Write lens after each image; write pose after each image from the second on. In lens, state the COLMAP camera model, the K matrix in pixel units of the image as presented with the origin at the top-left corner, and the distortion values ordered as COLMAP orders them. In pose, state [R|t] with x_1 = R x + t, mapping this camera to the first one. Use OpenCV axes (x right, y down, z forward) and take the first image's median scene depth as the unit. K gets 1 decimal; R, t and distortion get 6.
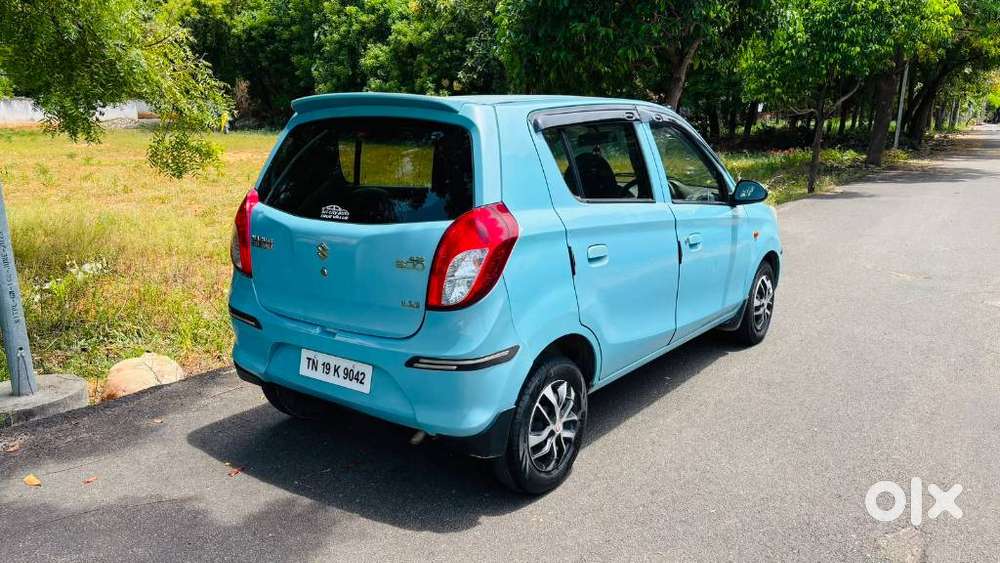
lens RADIAL K [[735.2, 0, 500.0], [0, 735.2, 281.5], [0, 0, 1]] dist [0.019638, -0.000774]
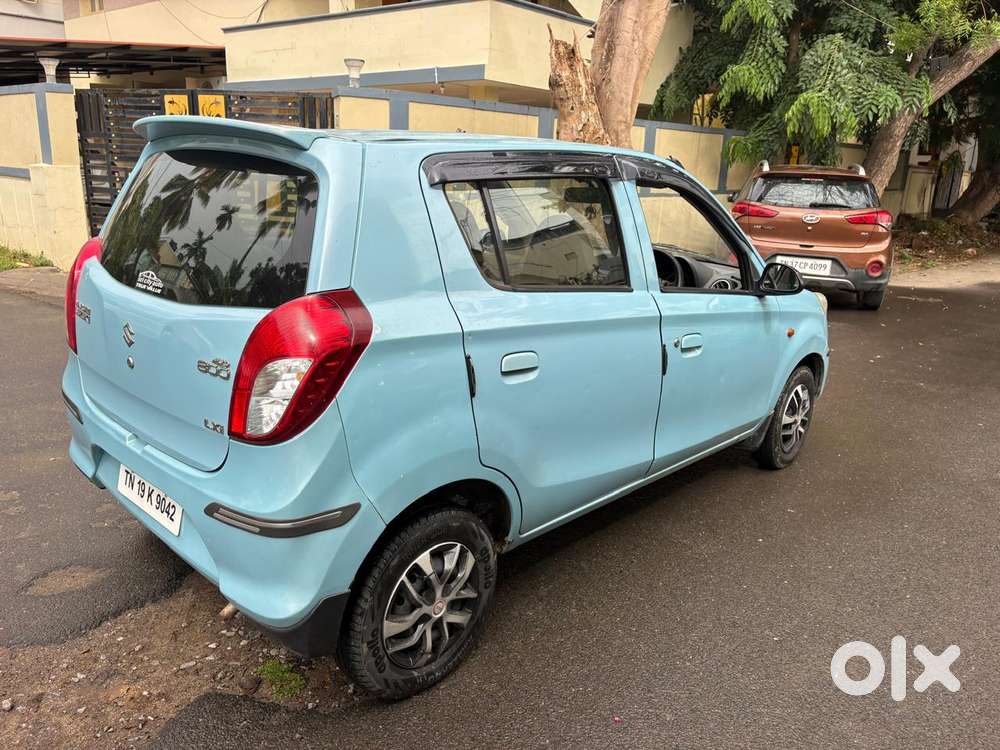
lens RADIAL K [[735.5, 0, 482.6], [0, 735.5, 361.7], [0, 0, 1]] dist [0.032981, -0.050997]
pose [[0.990629, 0.081632, -0.109498, 0.181707], [-0.076105, 0.995650, 0.053743, -0.078753], [0.113409, -0.044906, 0.992533, 0.315057]]
